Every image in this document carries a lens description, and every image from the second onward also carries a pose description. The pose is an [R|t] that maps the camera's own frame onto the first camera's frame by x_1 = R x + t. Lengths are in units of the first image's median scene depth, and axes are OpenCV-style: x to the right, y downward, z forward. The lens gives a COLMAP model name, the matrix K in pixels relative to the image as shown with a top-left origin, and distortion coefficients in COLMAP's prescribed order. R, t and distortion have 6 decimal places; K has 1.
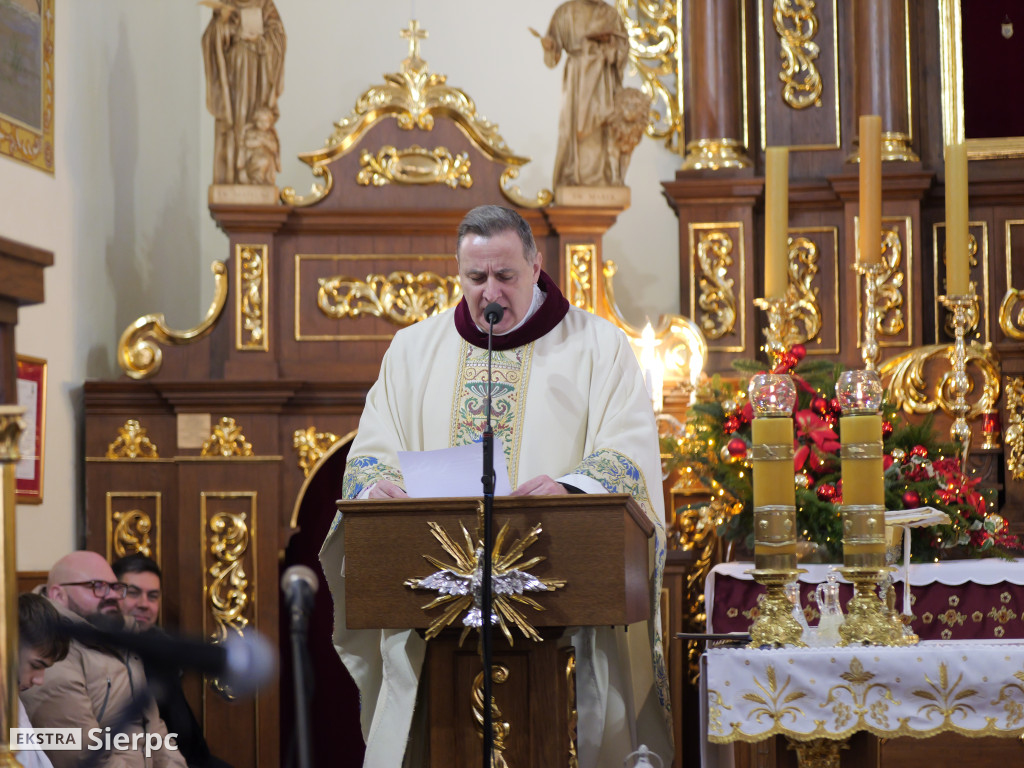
lens RADIAL K [[2940.7, 0, 512.8], [0, 2940.7, 410.4], [0, 0, 1]] dist [0.029944, -0.800605]
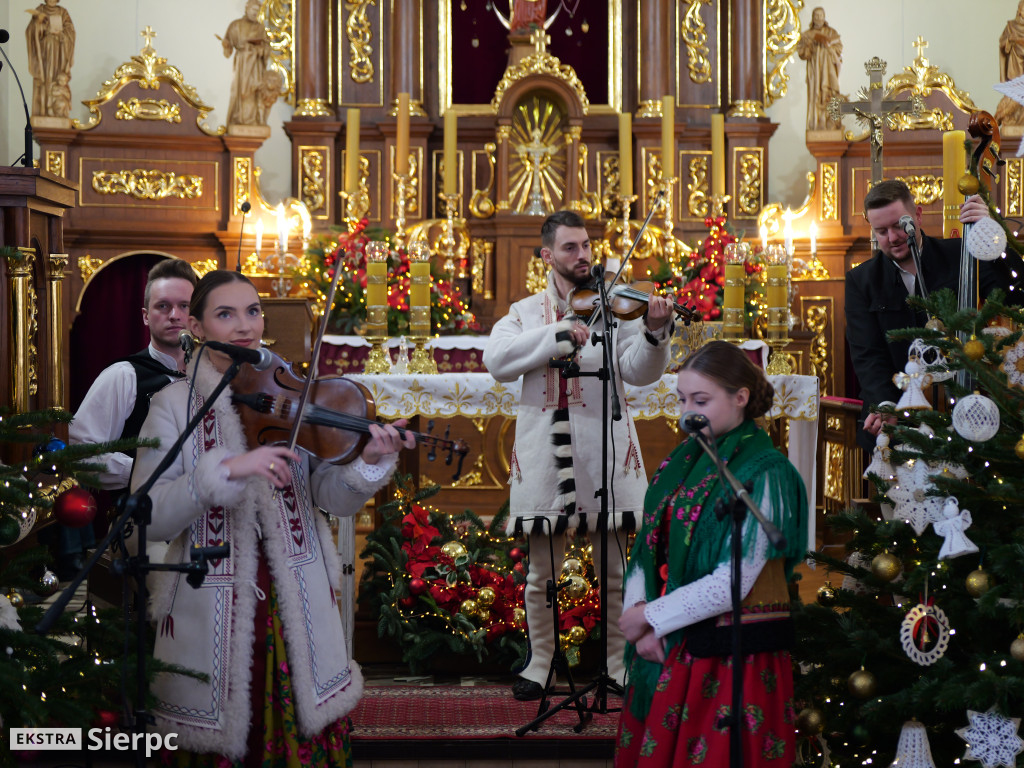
lens RADIAL K [[1988.5, 0, 523.2], [0, 1988.5, 385.5], [0, 0, 1]] dist [0.036888, -0.067045]
pose [[0.977742, 0.011999, 0.209468, -0.062141], [-0.027292, 0.997154, 0.070273, -0.007597], [-0.208029, -0.074426, 0.975287, -0.233131]]
